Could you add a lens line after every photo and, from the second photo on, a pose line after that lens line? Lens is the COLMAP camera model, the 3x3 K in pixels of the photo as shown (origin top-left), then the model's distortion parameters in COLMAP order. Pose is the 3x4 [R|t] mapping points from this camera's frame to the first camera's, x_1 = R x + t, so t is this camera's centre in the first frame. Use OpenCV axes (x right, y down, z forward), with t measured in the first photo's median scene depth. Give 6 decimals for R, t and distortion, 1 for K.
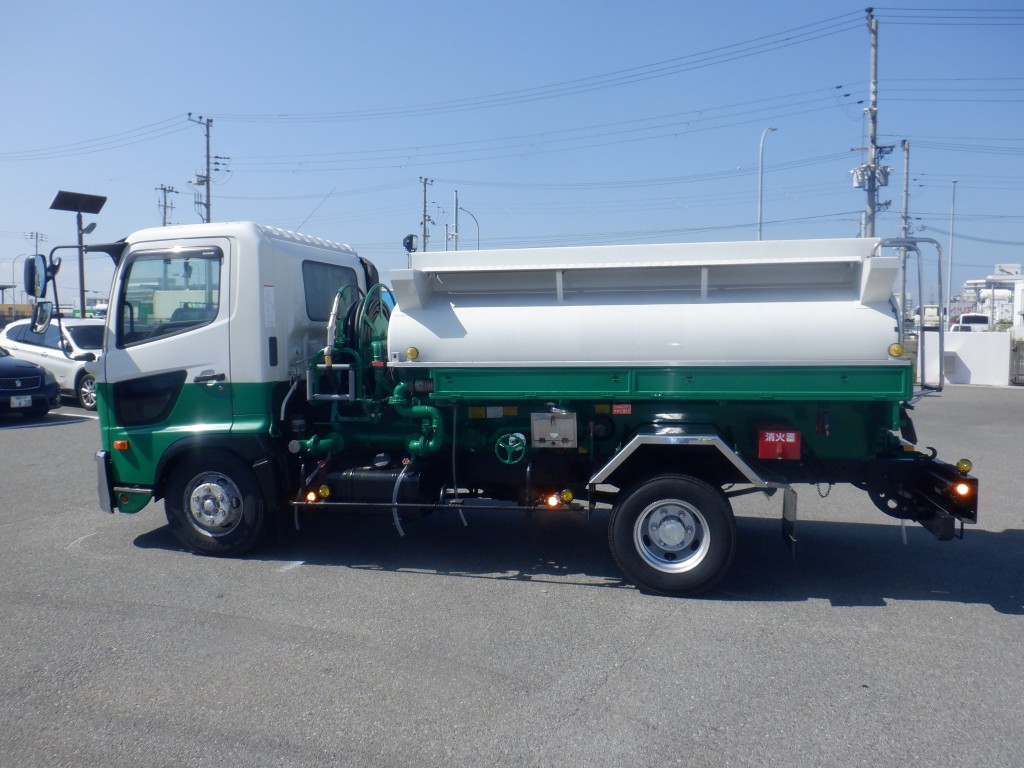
lens RADIAL K [[836.0, 0, 499.0], [0, 836.0, 380.1], [0, 0, 1]] dist [-0.021223, -0.010342]
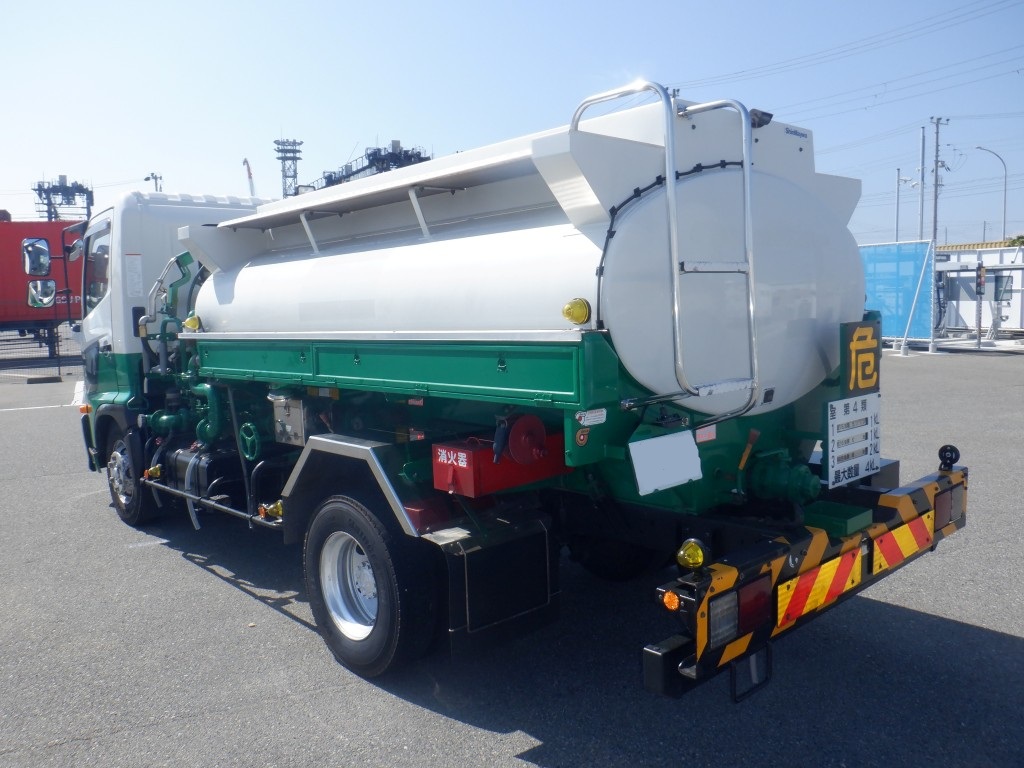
lens RADIAL K [[836.0, 0, 499.0], [0, 836.0, 380.1], [0, 0, 1]] dist [-0.021223, -0.010342]
pose [[0.805860, 0.036348, -0.590989, 0.654982], [-0.014976, 0.999046, 0.041023, -0.012603], [0.591916, -0.024208, 0.805636, 0.477724]]
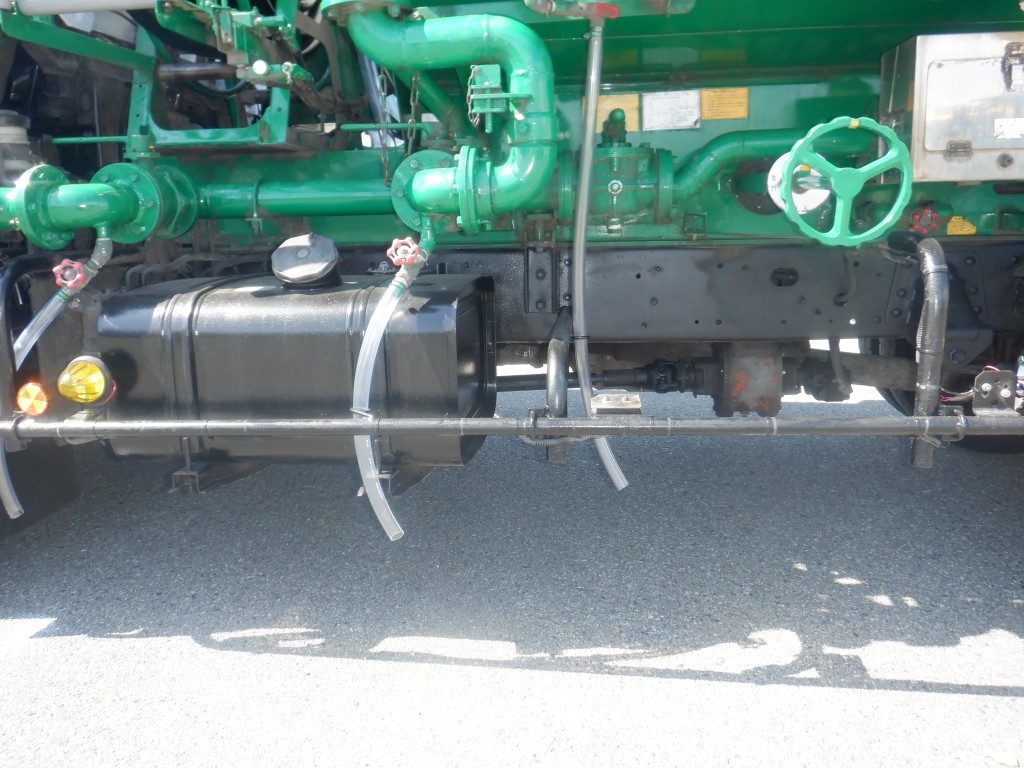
lens RADIAL K [[836.0, 0, 499.0], [0, 836.0, 380.1], [0, 0, 1]] dist [-0.021223, -0.010342]
pose [[0.996139, -0.024854, 0.084204, -0.103198], [0.014538, 0.992548, 0.120982, 0.104535], [-0.086583, -0.119290, 0.989077, 0.736027]]
